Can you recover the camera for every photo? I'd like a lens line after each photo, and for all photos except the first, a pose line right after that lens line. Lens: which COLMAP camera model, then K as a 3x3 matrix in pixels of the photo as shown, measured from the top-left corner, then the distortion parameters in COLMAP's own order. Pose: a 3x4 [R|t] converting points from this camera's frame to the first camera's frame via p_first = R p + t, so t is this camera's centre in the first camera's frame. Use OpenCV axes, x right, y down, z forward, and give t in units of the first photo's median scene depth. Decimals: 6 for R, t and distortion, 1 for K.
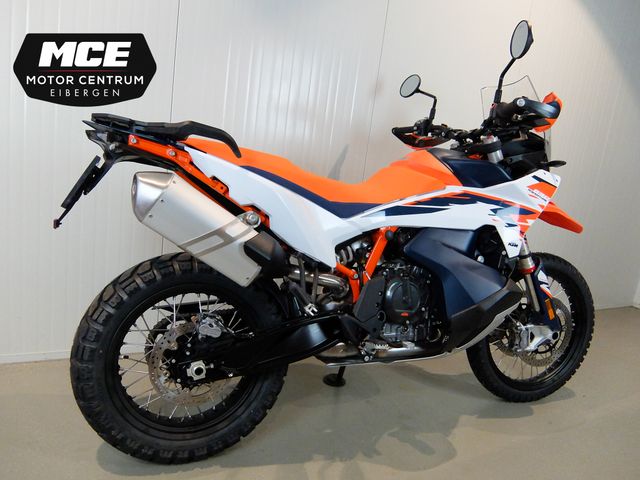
lens RADIAL K [[475.3, 0, 319.9], [0, 475.3, 254.1], [0, 0, 1]] dist [-0.022997, 0.004639]
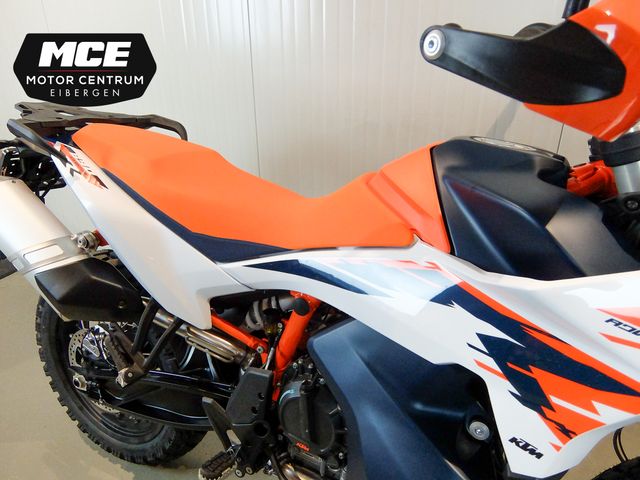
lens RADIAL K [[475.3, 0, 319.9], [0, 475.3, 254.1], [0, 0, 1]] dist [-0.022997, 0.004639]
pose [[0.592525, 0.264326, -0.760951, 0.594383], [-0.096604, 0.961131, 0.258639, -0.255785], [0.799738, -0.079740, 0.595029, 0.740102]]
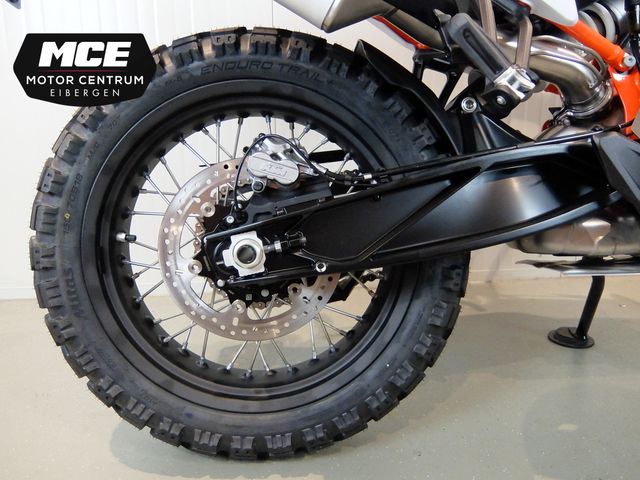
lens RADIAL K [[483.1, 0, 320.0], [0, 483.1, 240.0], [0, 0, 1]] dist [-0.038582, -0.000573]
pose [[0.917920, -0.047015, -0.393971, -0.015079], [0.041934, 0.998889, -0.021501, 0.215066], [0.394544, 0.003216, 0.918871, 0.540600]]
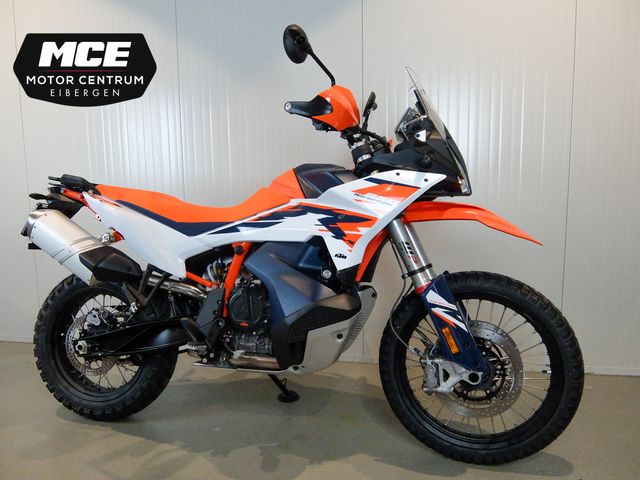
lens RADIAL K [[475.3, 0, 319.9], [0, 475.3, 254.1], [0, 0, 1]] dist [-0.022997, 0.004639]
pose [[0.781262, -0.031787, -0.623394, 1.030124], [-0.032043, 0.995343, -0.090911, 0.066241], [0.623381, 0.091001, 0.776605, 0.289839]]
